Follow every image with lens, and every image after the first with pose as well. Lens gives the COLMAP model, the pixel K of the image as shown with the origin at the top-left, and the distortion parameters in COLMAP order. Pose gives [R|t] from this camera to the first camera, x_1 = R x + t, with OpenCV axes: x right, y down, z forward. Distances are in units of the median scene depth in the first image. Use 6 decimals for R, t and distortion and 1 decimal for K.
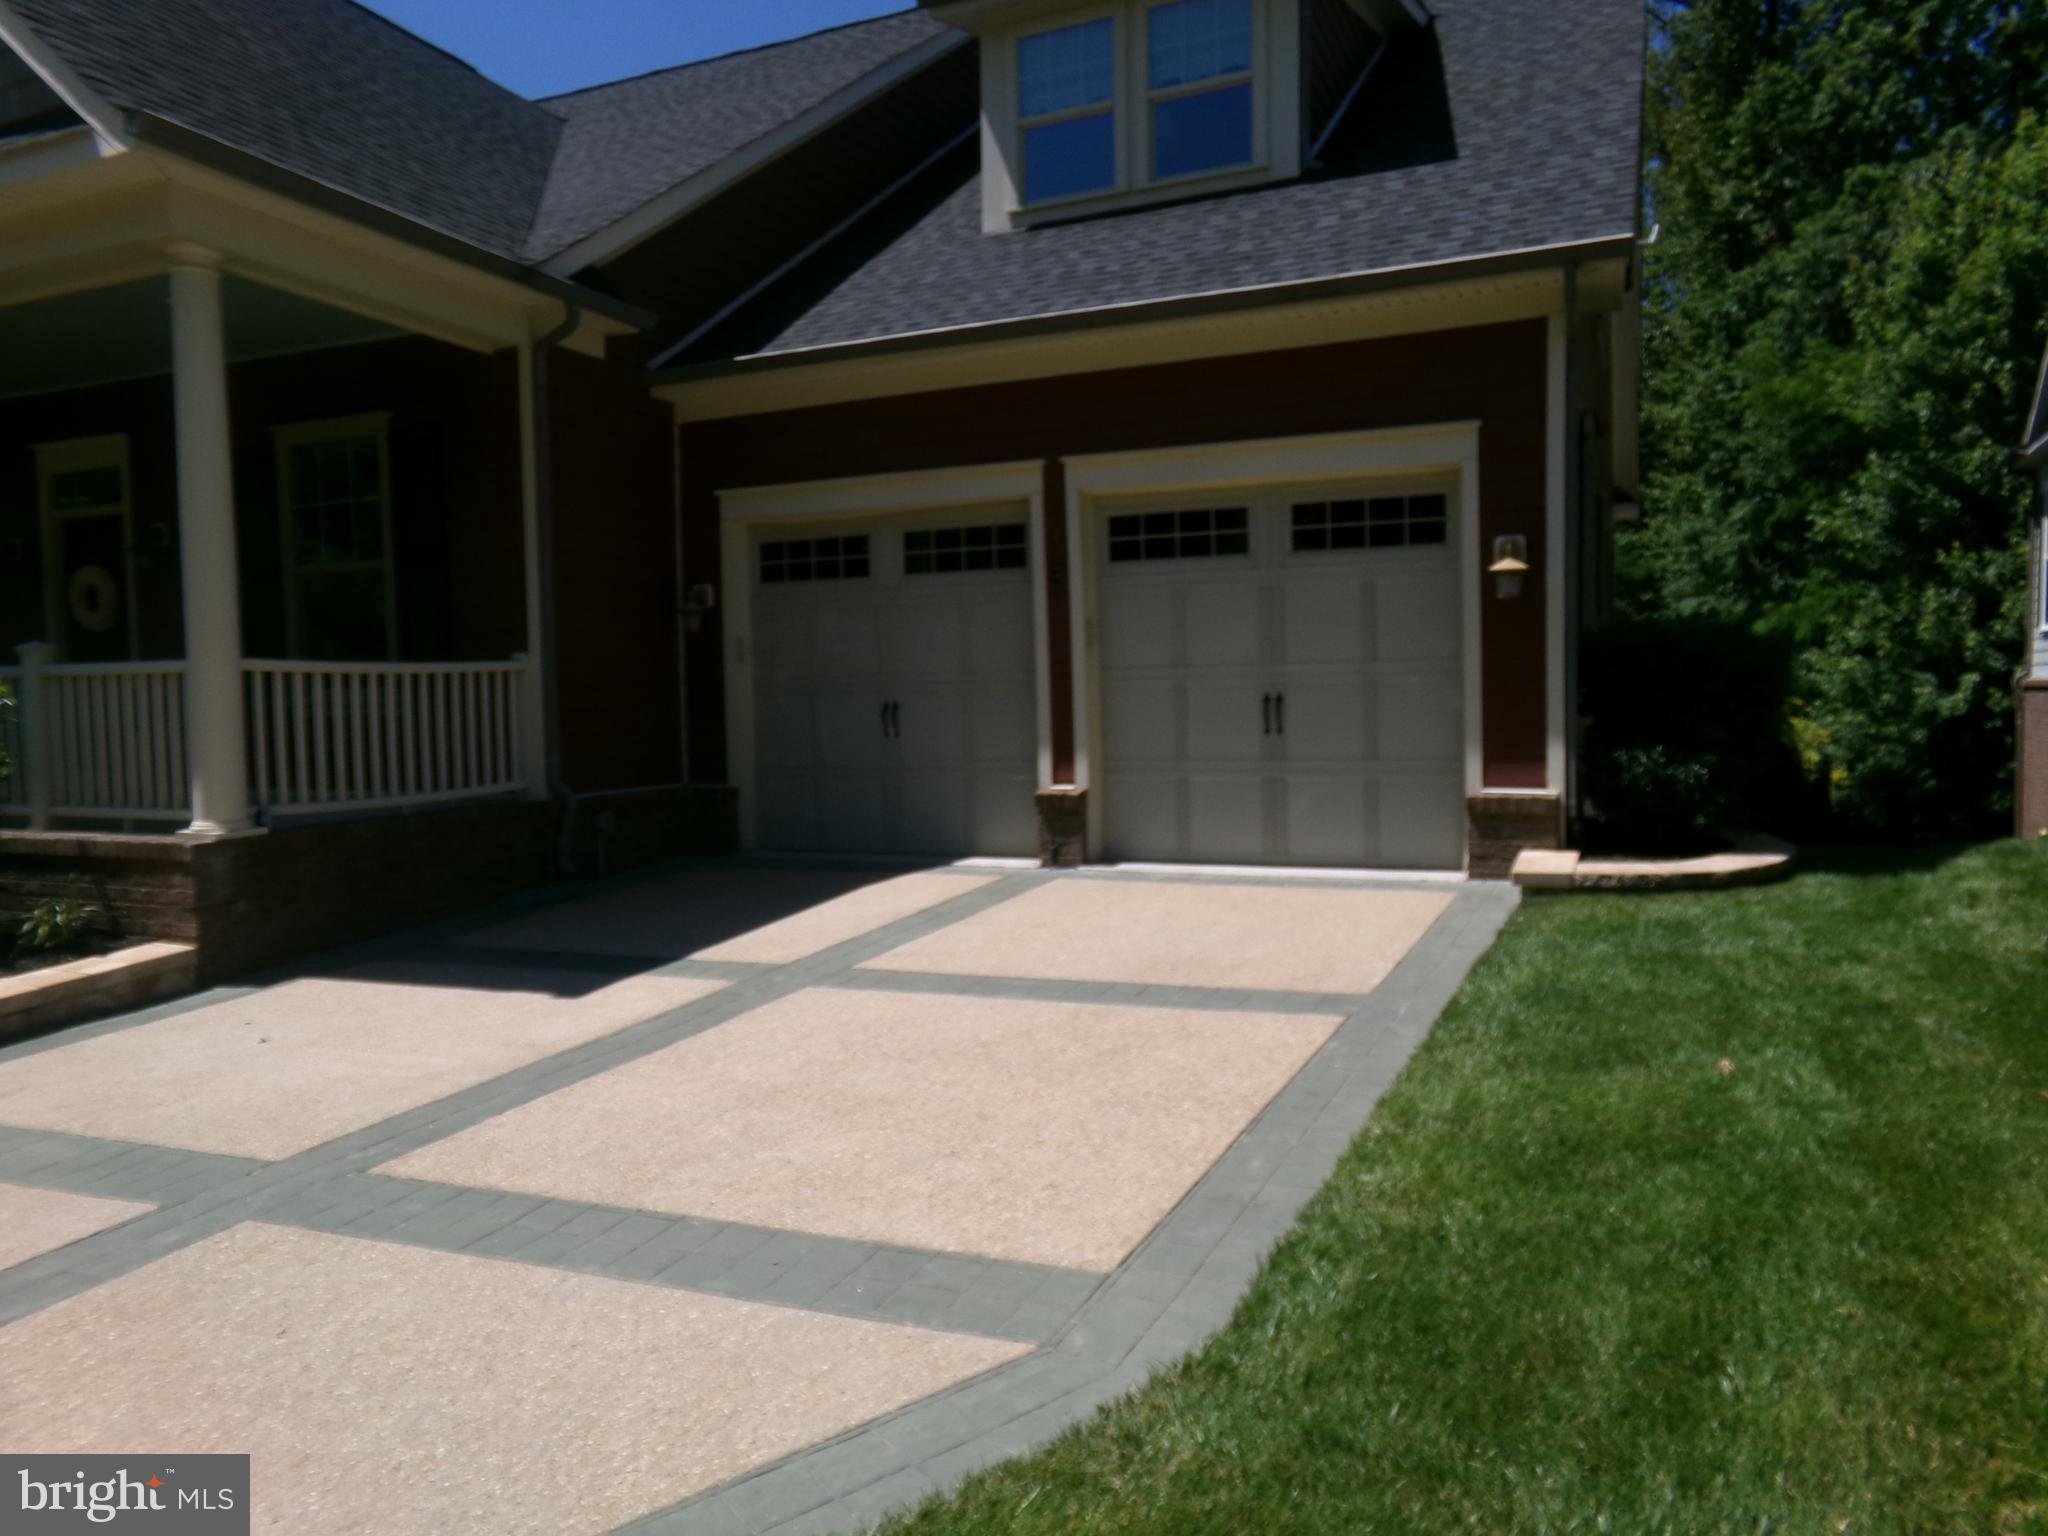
lens RADIAL K [[1381.2, 0, 989.3], [0, 1381.2, 772.2], [0, 0, 1]] dist [0.004883, 0.006490]
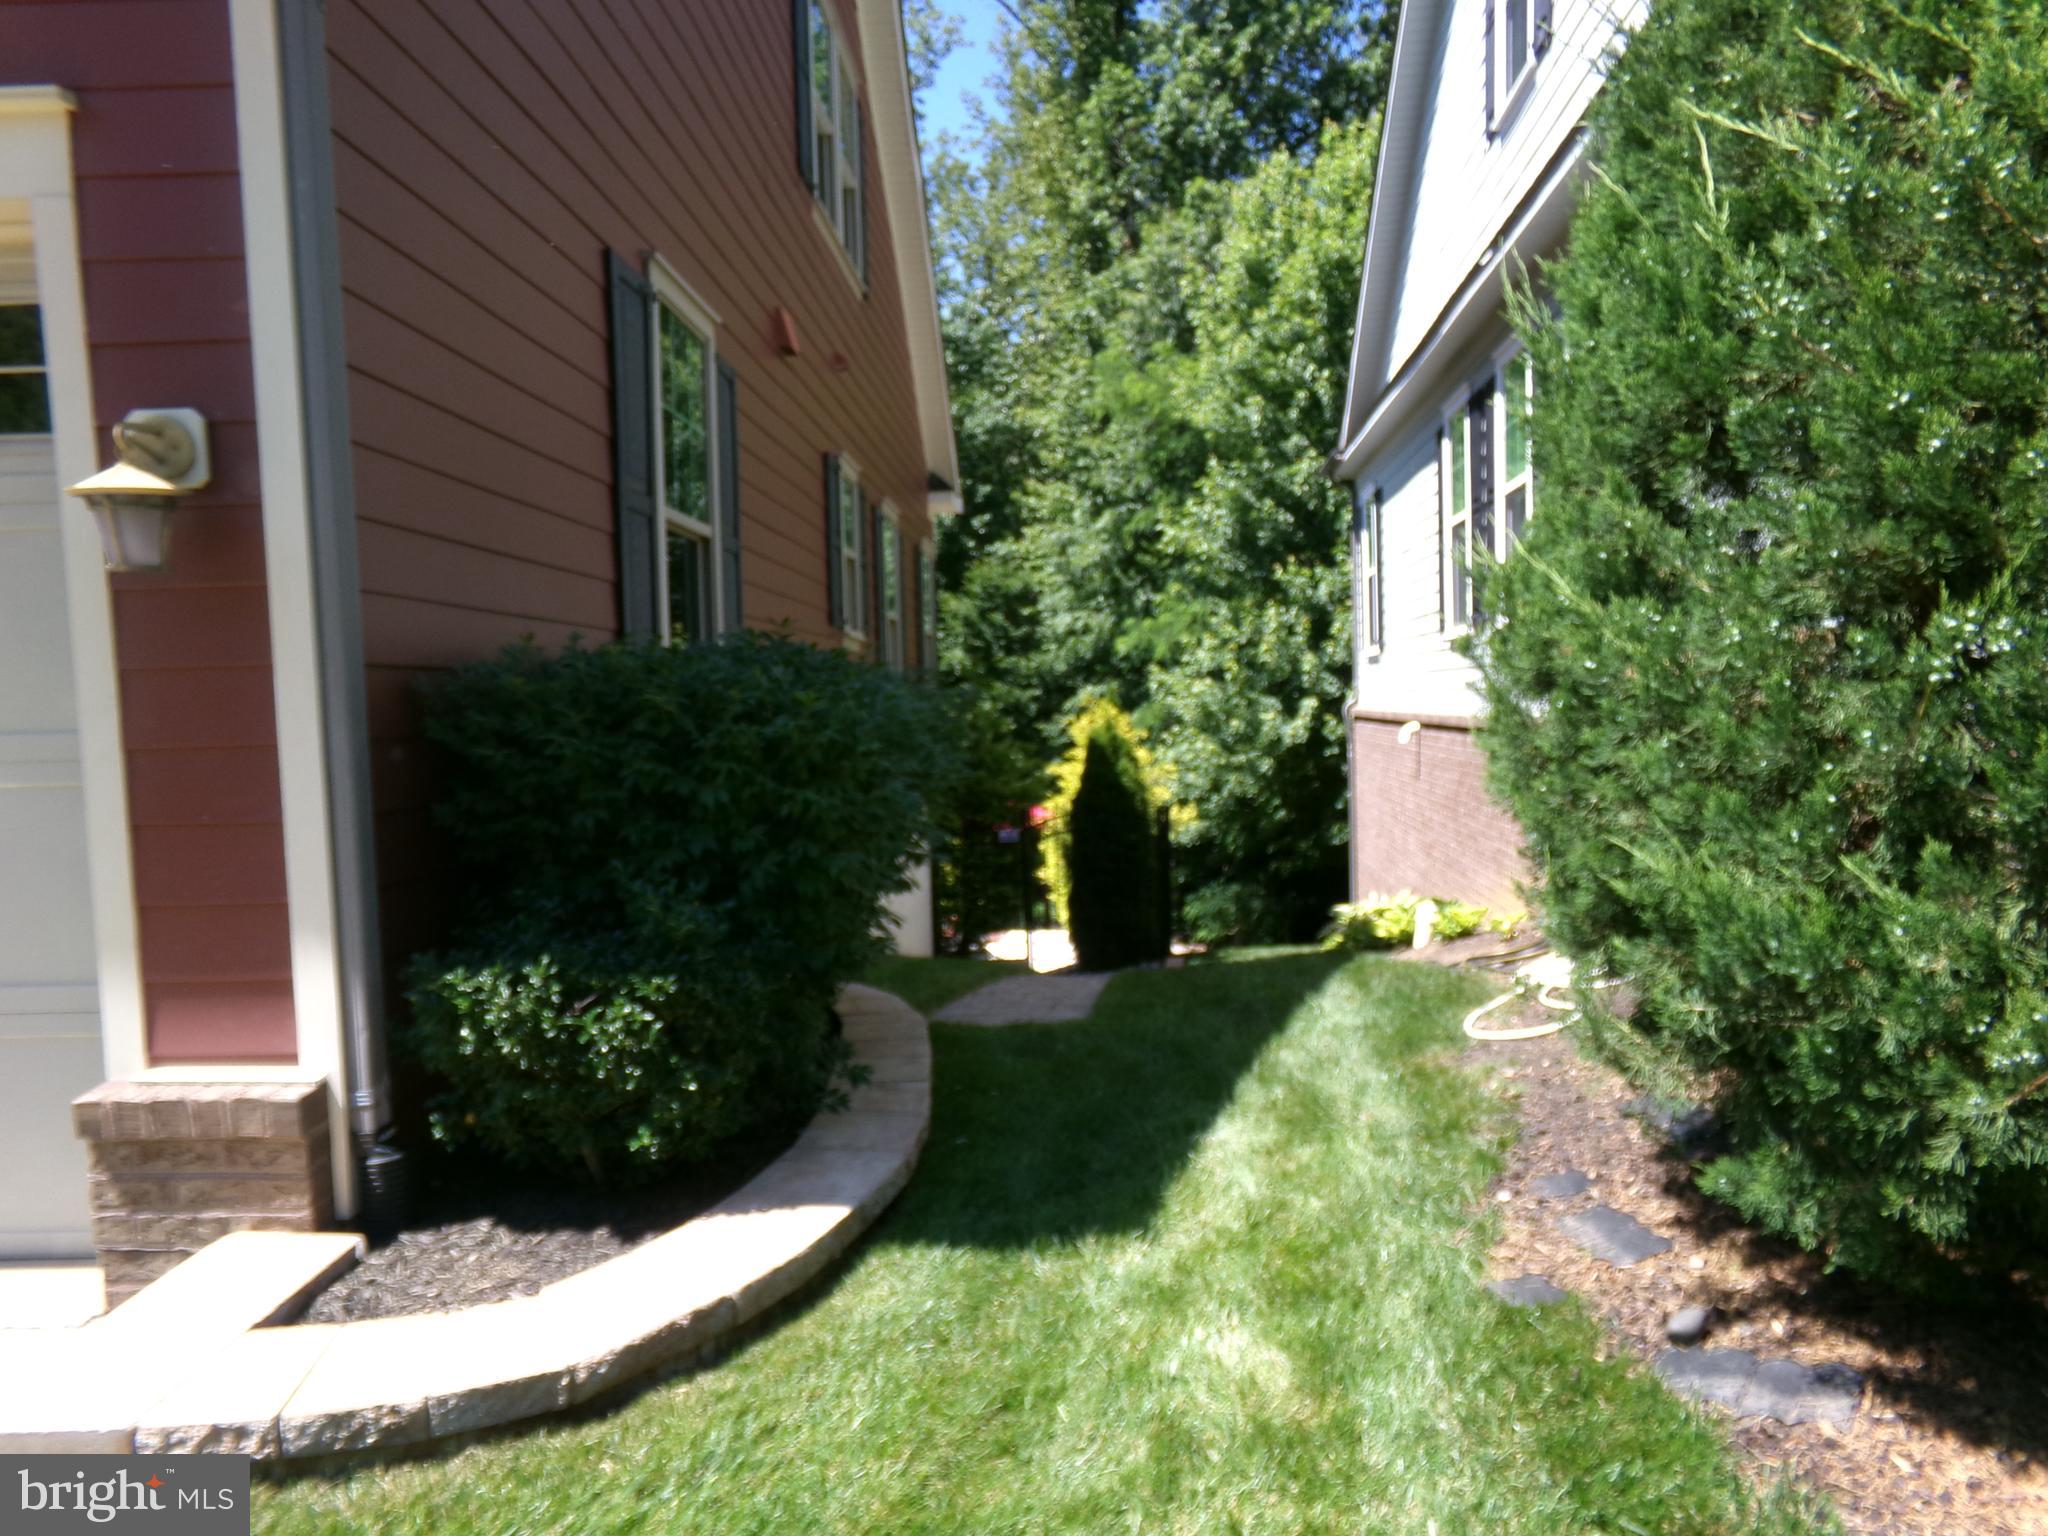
lens RADIAL K [[1430.7, 0, 1024.0], [0, 1430.7, 768.0], [0, 0, 1]] dist [-0.212577, 0.419058]
pose [[0.919994, -0.024898, 0.391141, 0.140746], [0.030626, 0.999496, -0.008410, -0.019997], [-0.390734, 0.019716, 0.920292, 0.177461]]
